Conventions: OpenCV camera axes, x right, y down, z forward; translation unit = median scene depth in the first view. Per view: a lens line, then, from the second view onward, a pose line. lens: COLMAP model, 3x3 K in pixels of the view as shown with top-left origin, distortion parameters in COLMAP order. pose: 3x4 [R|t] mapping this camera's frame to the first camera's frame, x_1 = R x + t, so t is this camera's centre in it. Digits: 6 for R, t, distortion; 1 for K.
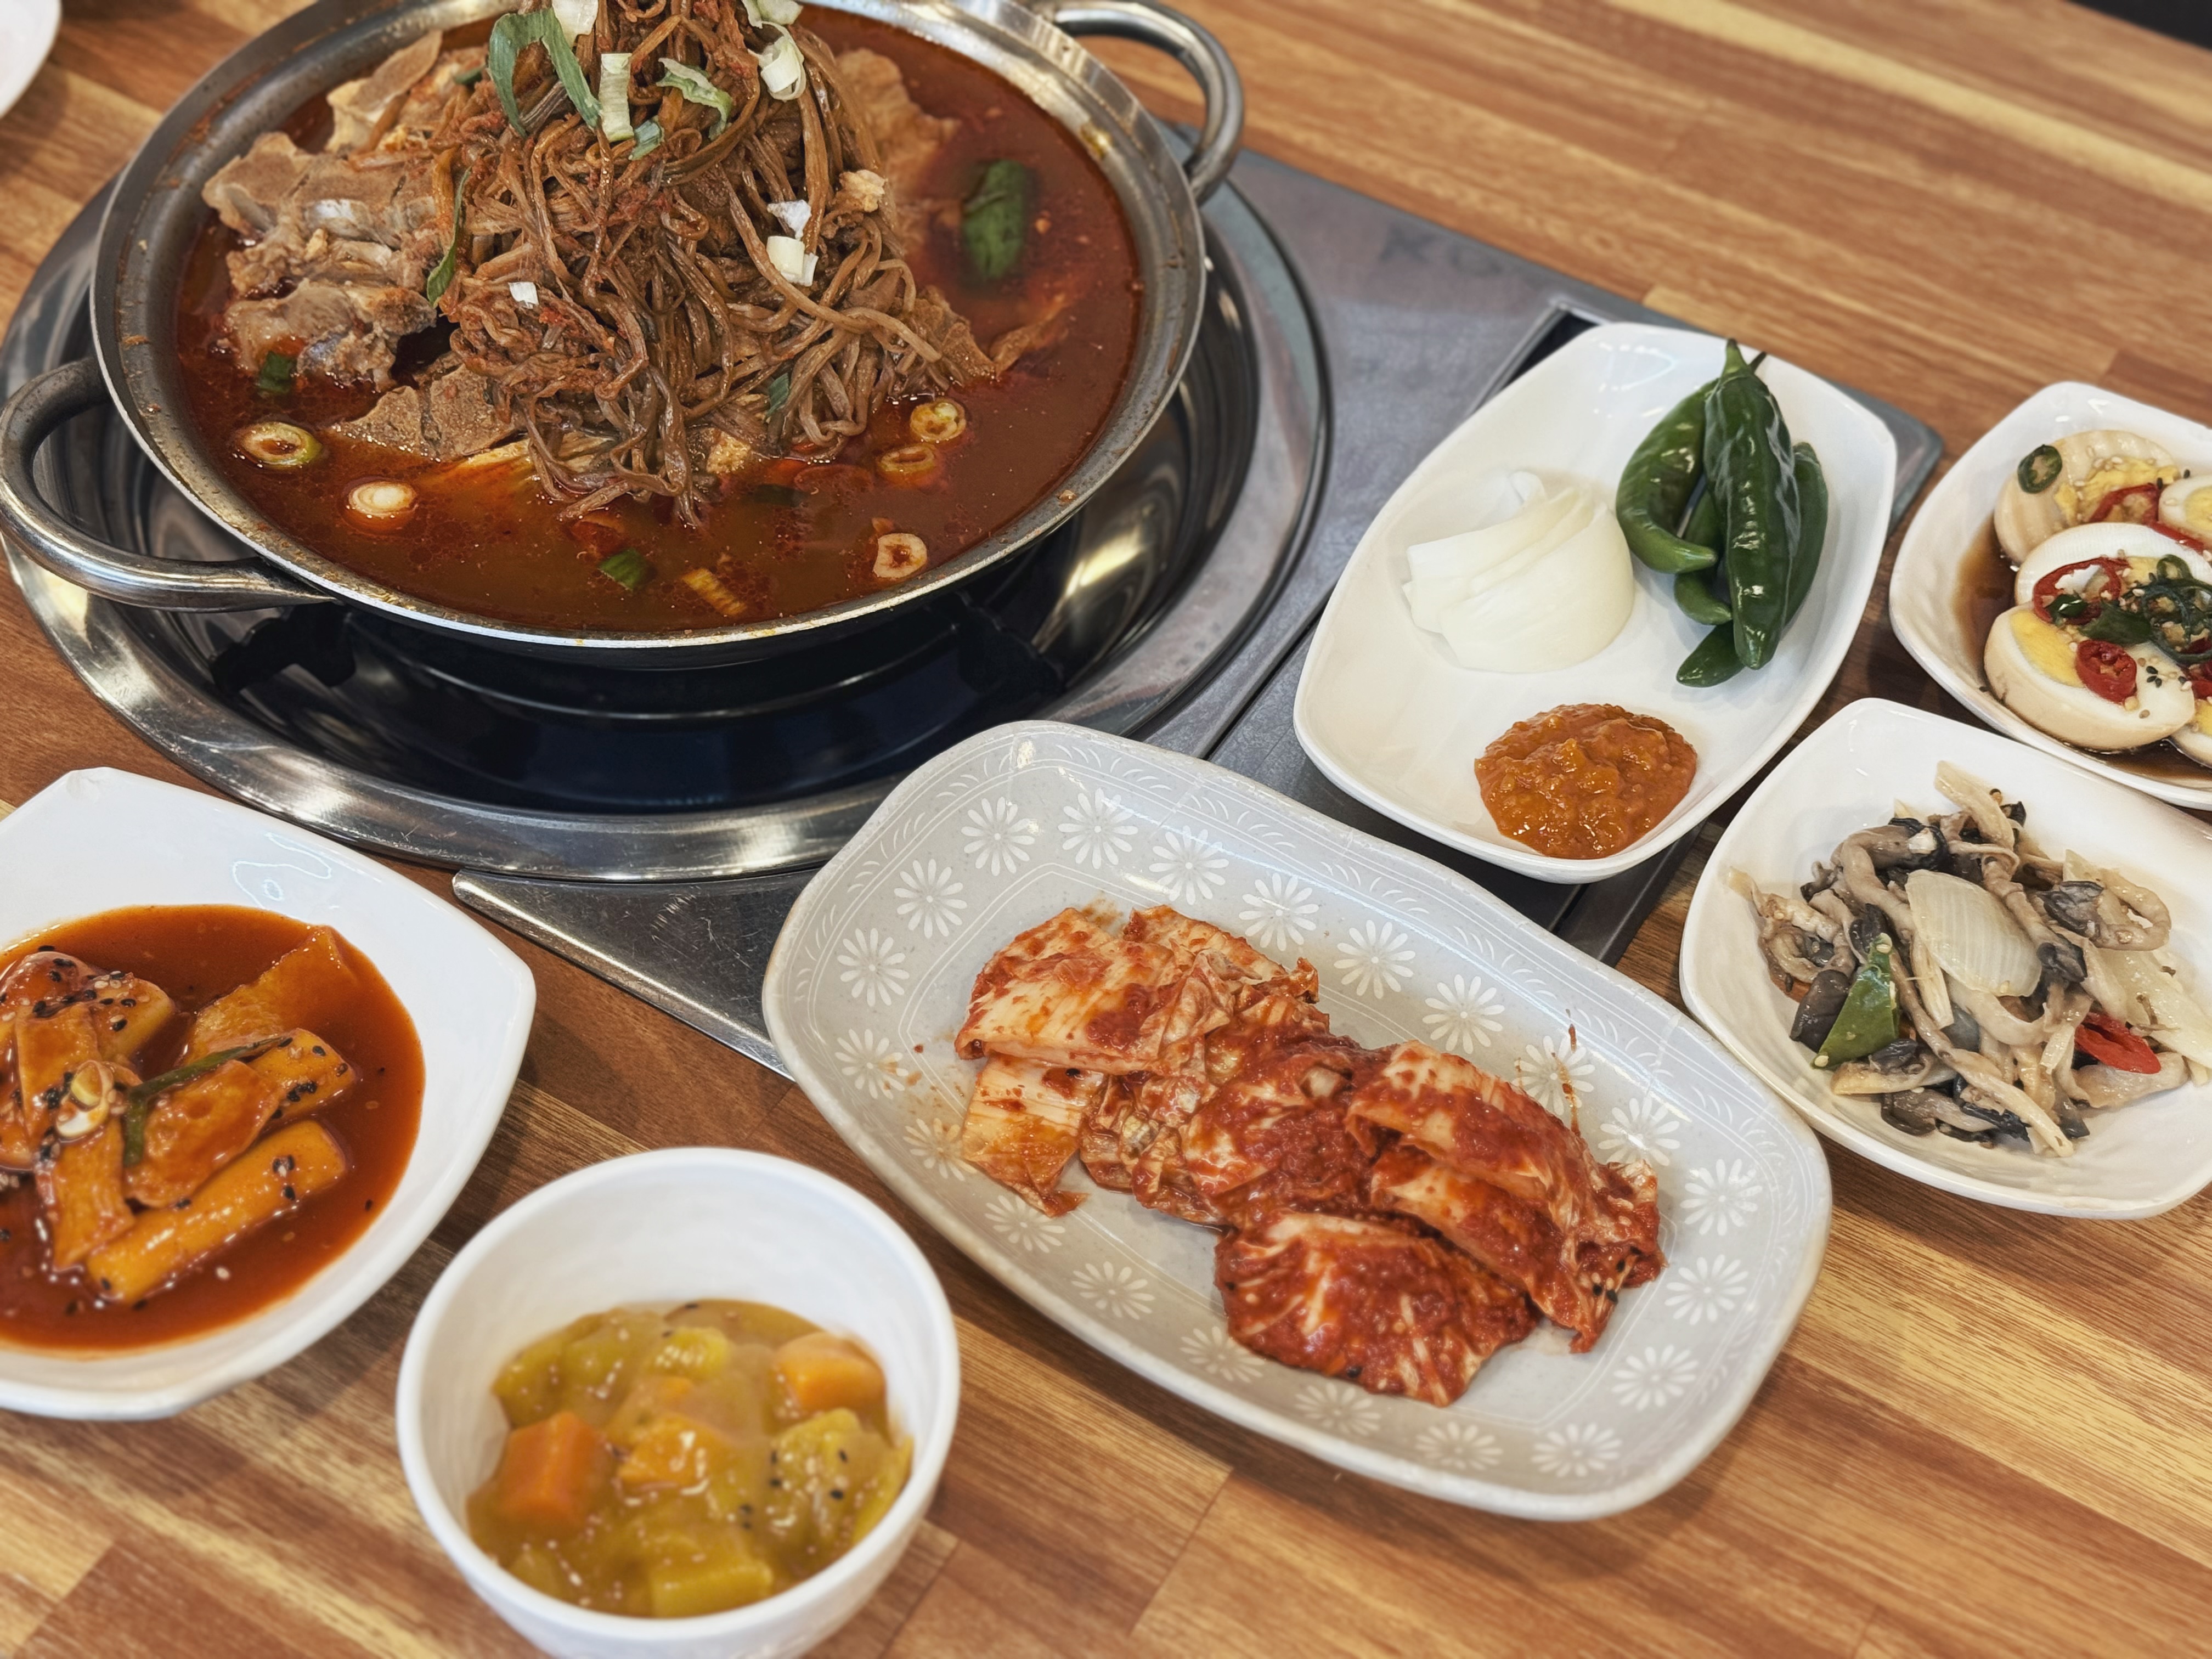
lens RADIAL K [[2901.4, 0, 1105.9], [0, 2901.4, 842.4], [0, 0, 1]] dist [0.077457, 0.000000]
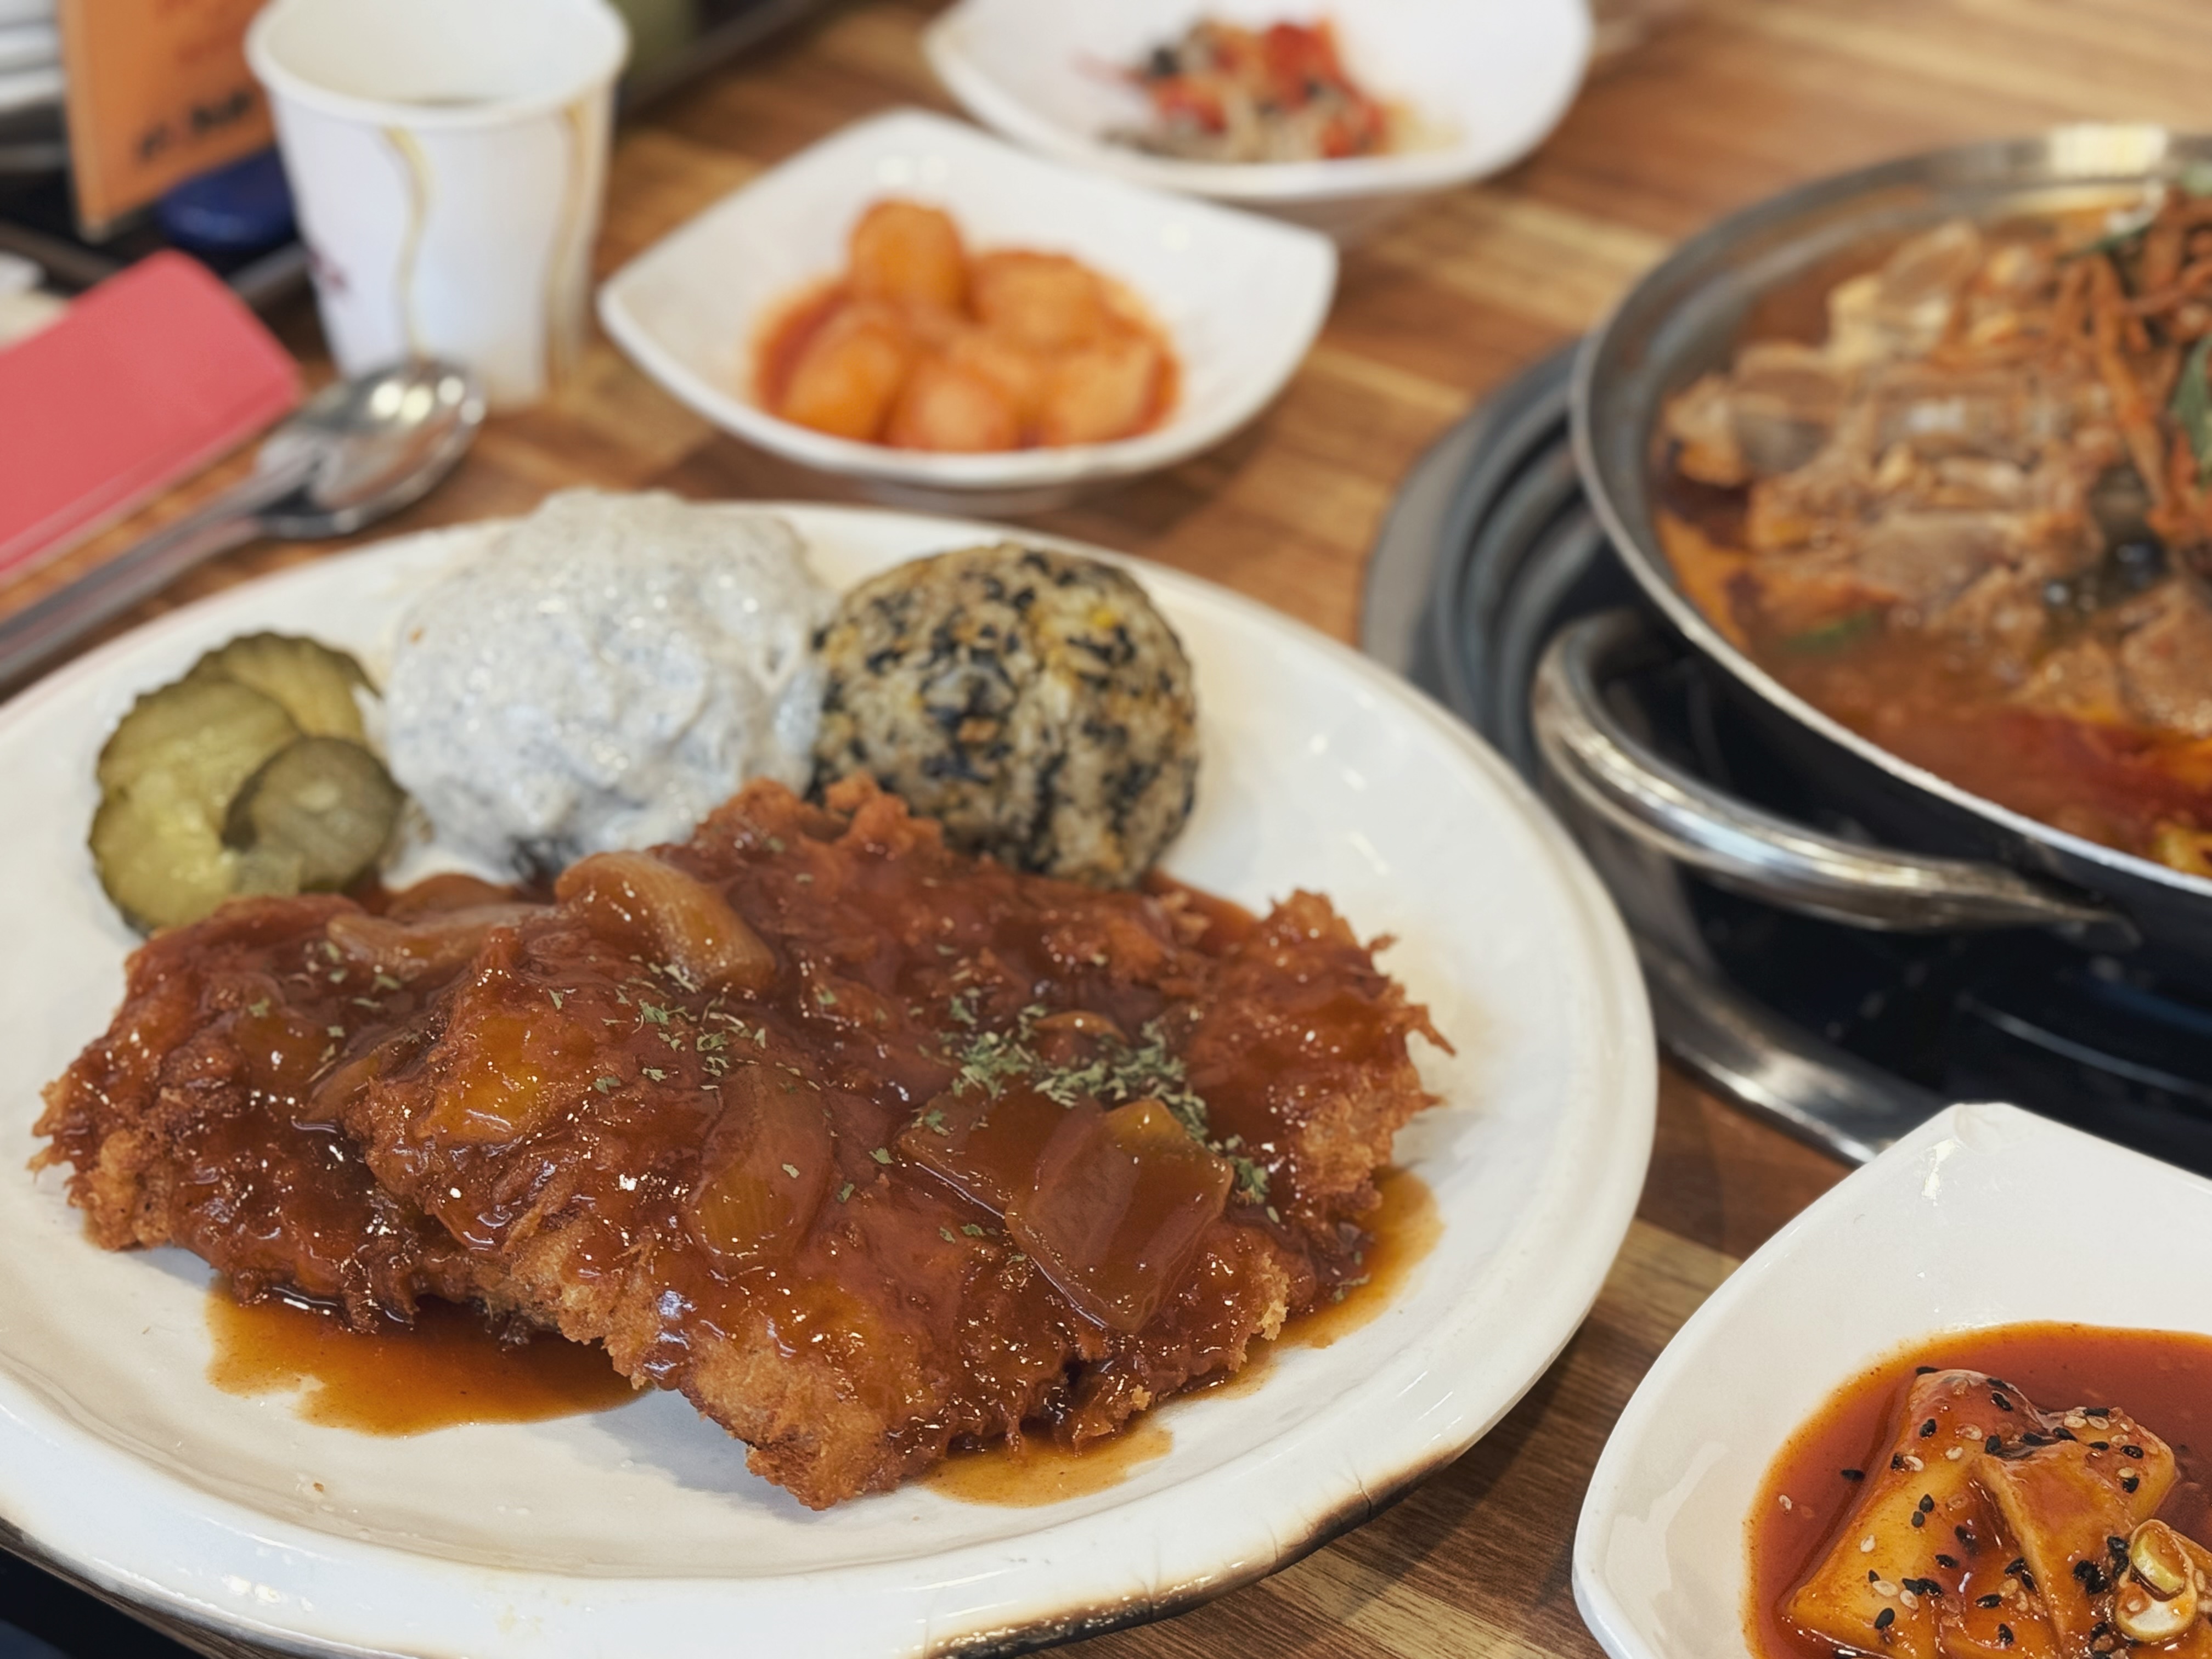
lens RADIAL K [[3727.5, 0, 1099.8], [0, 3727.5, 844.2], [0, 0, 1]] dist [0.116600, 0.000000]
pose [[0.999696, -0.000414, -0.024669, -0.450049], [-0.006239, 0.963121, -0.268996, 0.124379], [0.023870, 0.269068, 0.962825, 0.172181]]
